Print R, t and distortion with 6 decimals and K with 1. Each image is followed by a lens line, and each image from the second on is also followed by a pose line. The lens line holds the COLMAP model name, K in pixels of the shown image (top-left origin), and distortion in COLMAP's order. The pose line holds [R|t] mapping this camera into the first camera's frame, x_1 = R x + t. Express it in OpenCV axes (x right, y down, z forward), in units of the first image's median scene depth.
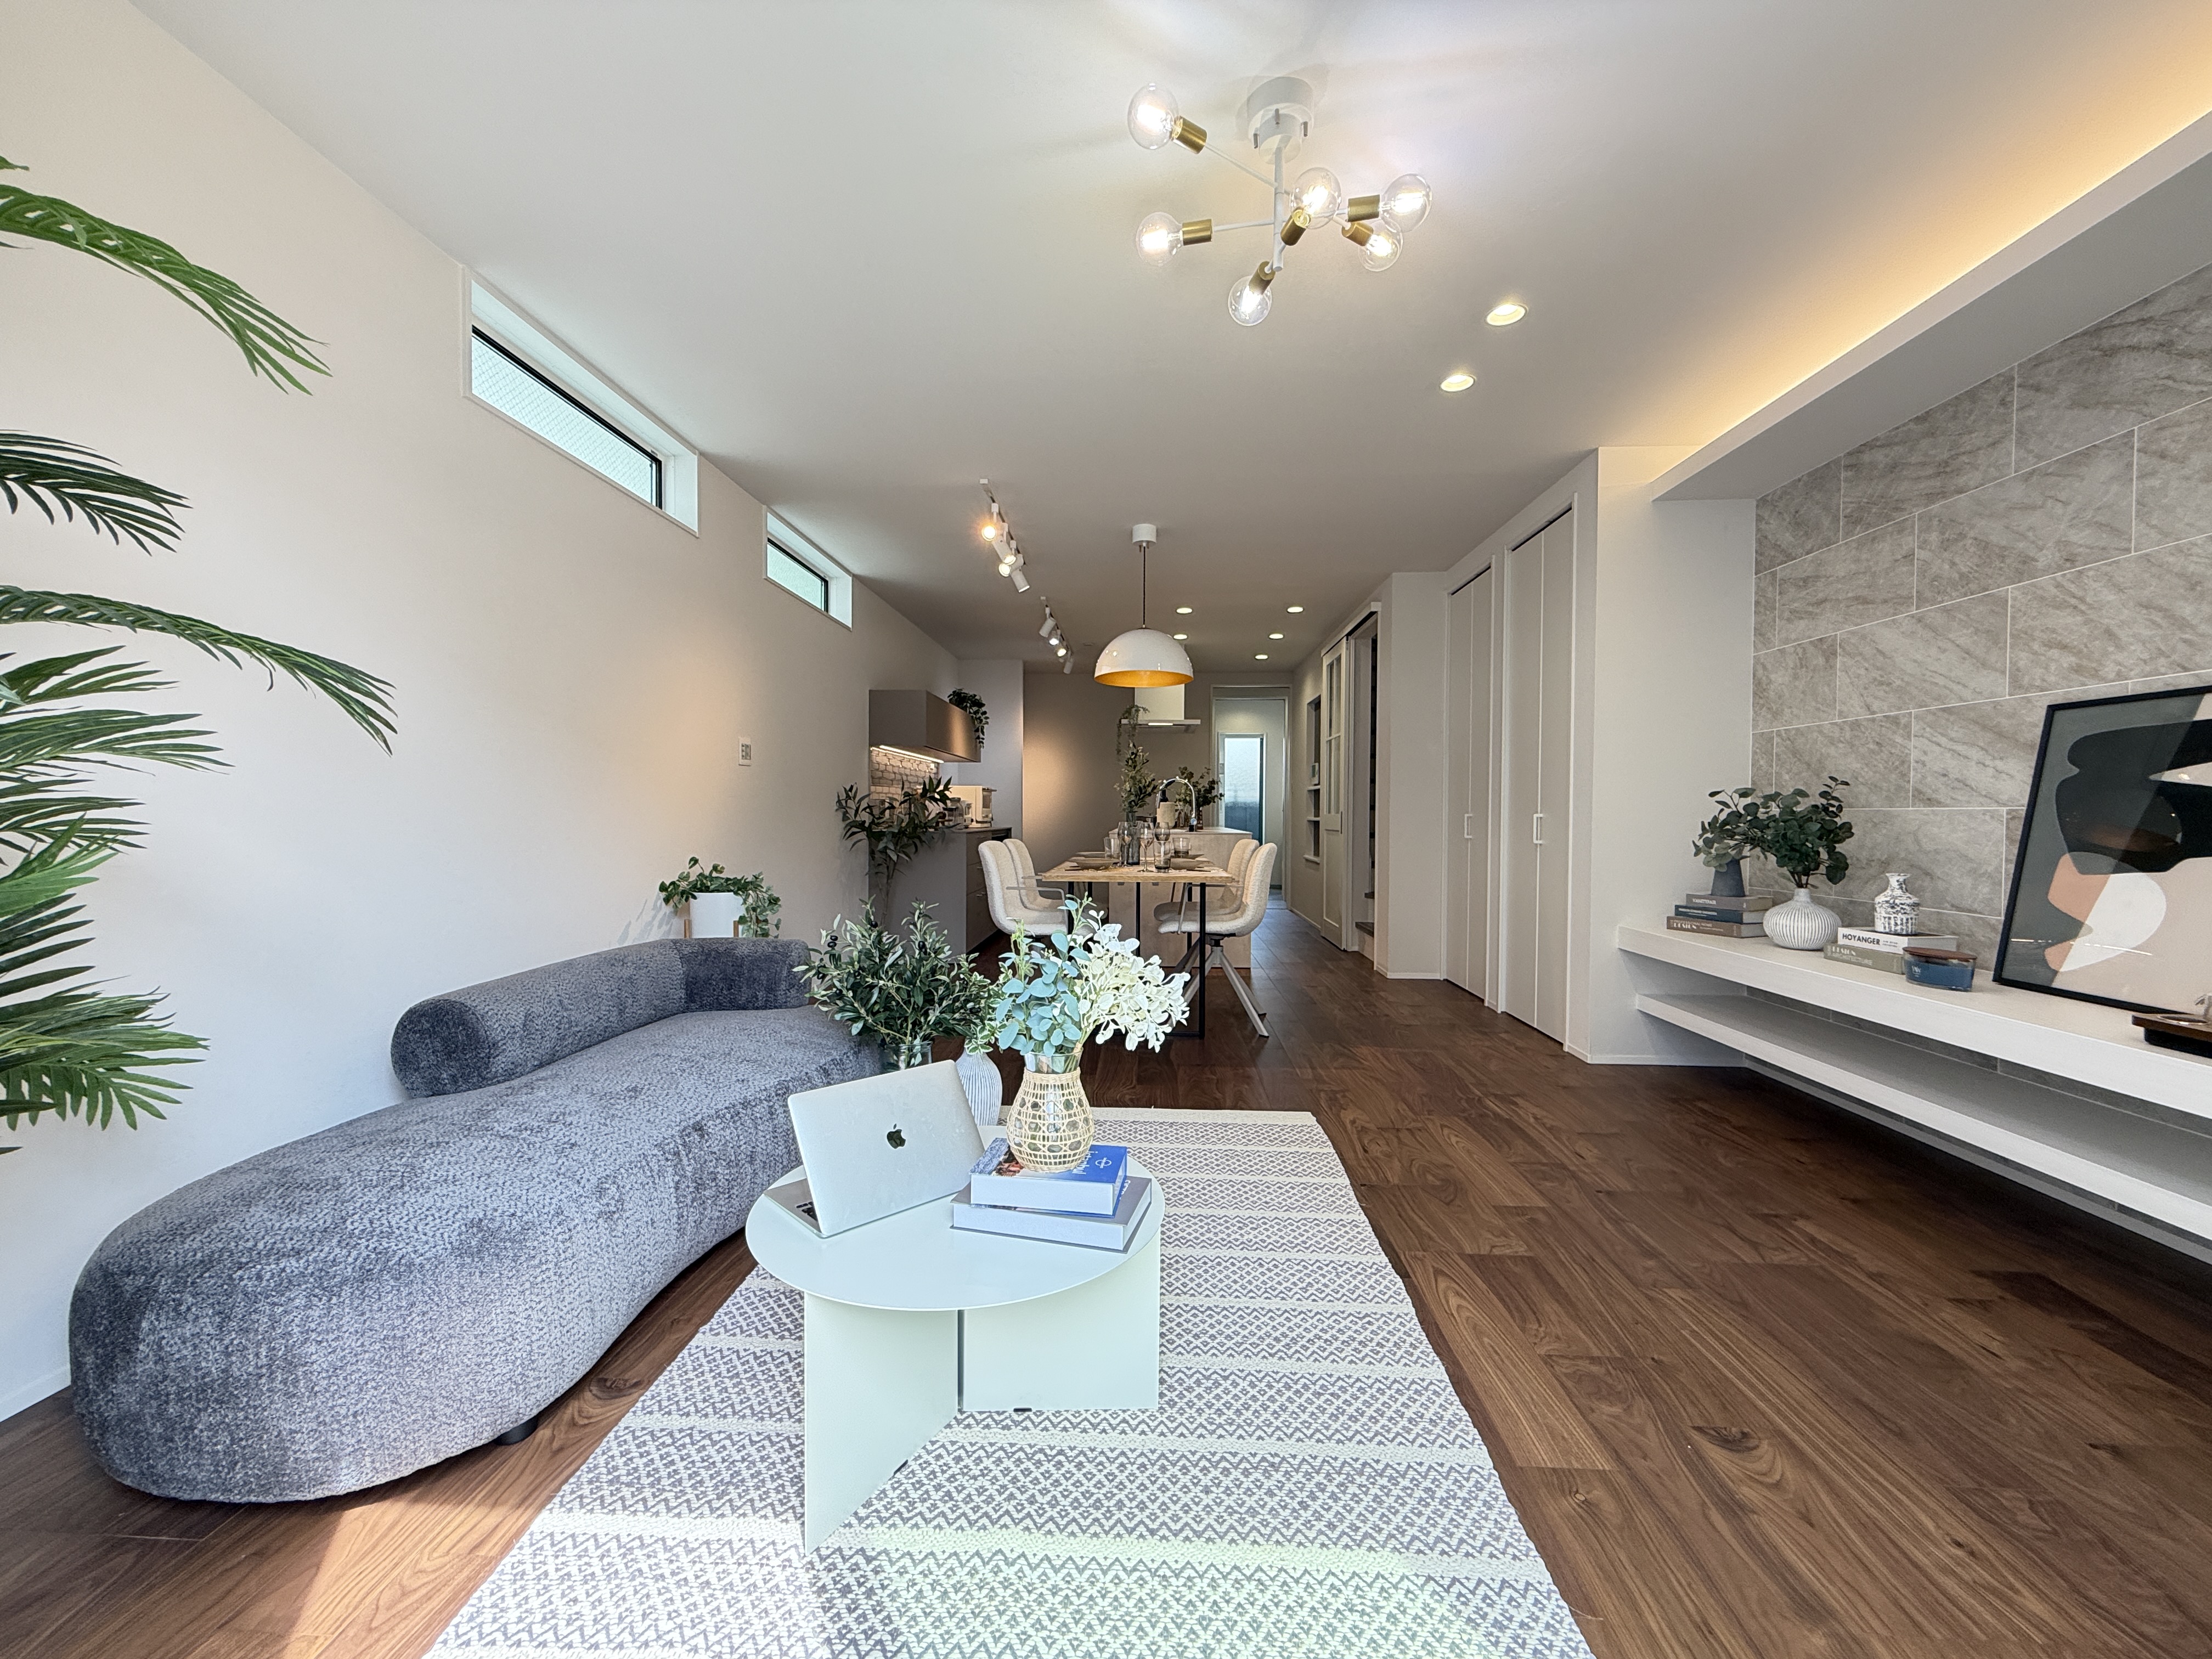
lens RADIAL K [[884.3, 0, 1098.2], [0, 884.3, 830.9], [0, 0, 1]] dist [-0.000879, 0.000520]
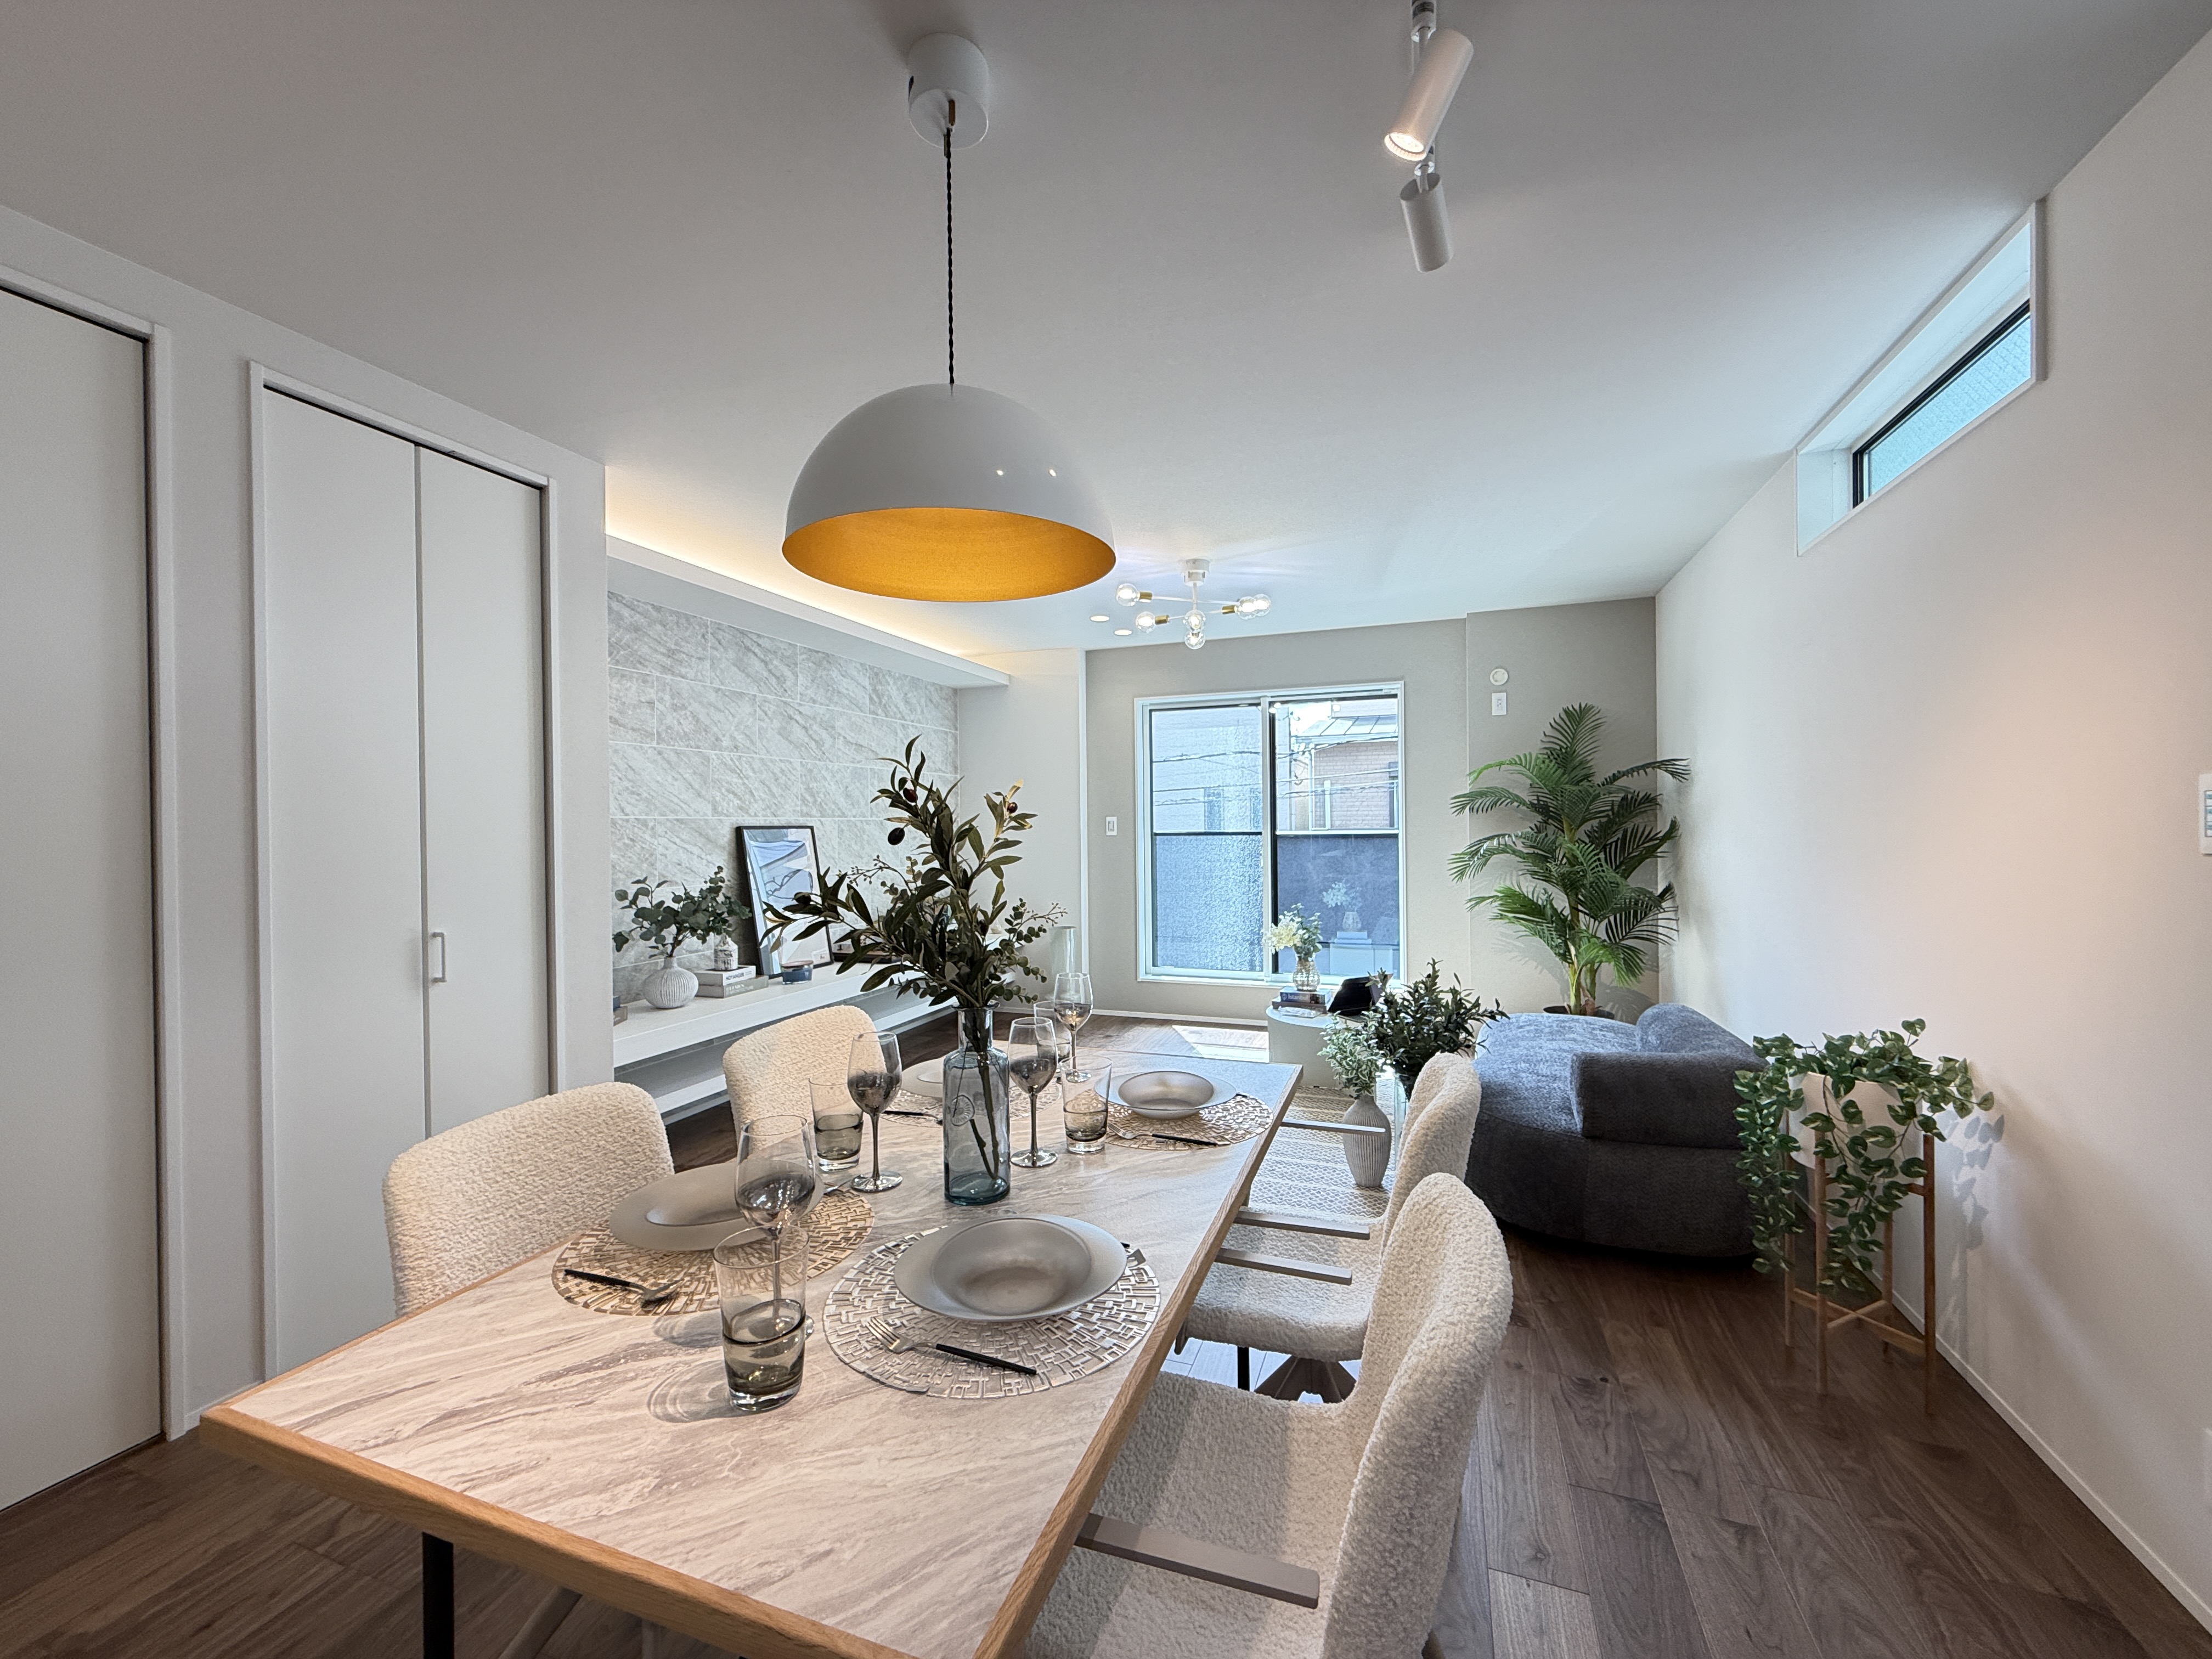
lens RADIAL K [[884.3, 0, 1102.7], [0, 884.3, 826.9], [0, 0, 1]] dist [-0.000879, 0.000520]
pose [[-0.956669, 0.006330, 0.291110, -0.145501], [0.013107, 0.999686, 0.021338, -0.147361], [-0.290883, 0.024229, -0.956452, 2.194550]]
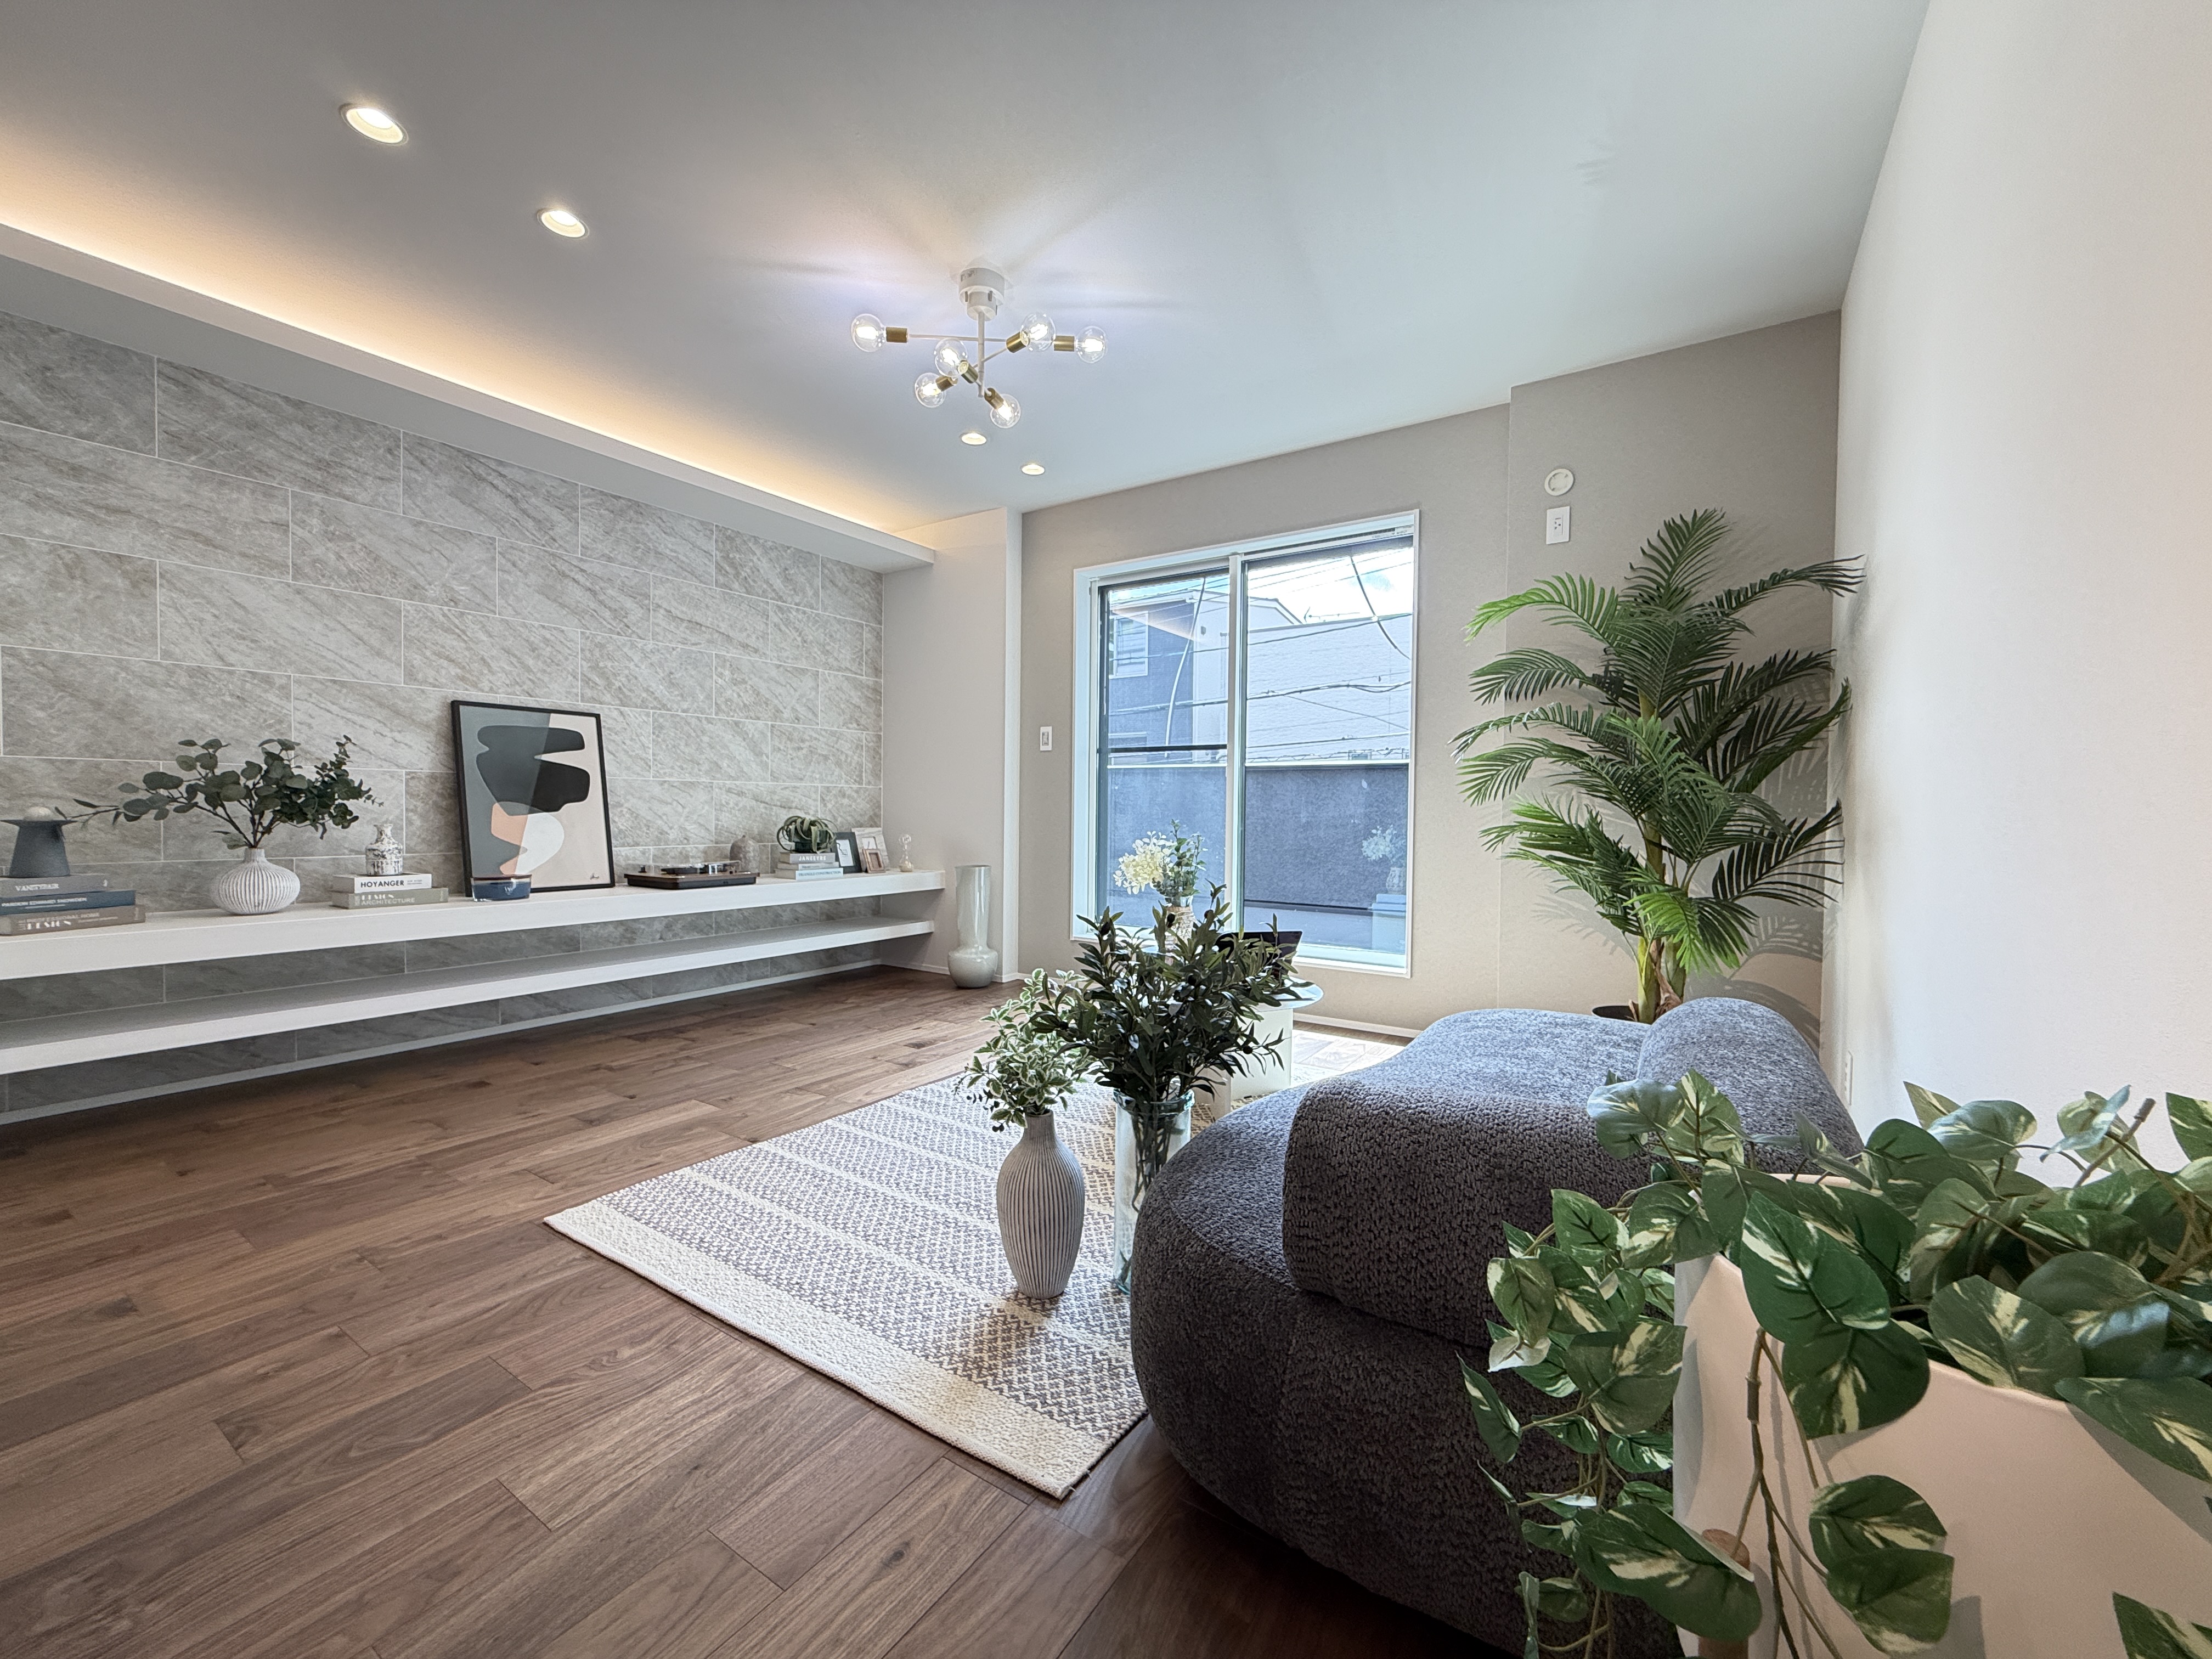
lens RADIAL K [[884.3, 0, 1102.2], [0, 884.3, 829.1], [0, 0, 1]] dist [-0.000879, 0.000520]
pose [[-0.863935, -0.024354, 0.503014, -0.484231], [-0.004090, 0.999136, 0.041351, 0.002772], [-0.503586, 0.033667, -0.863289, 1.491686]]
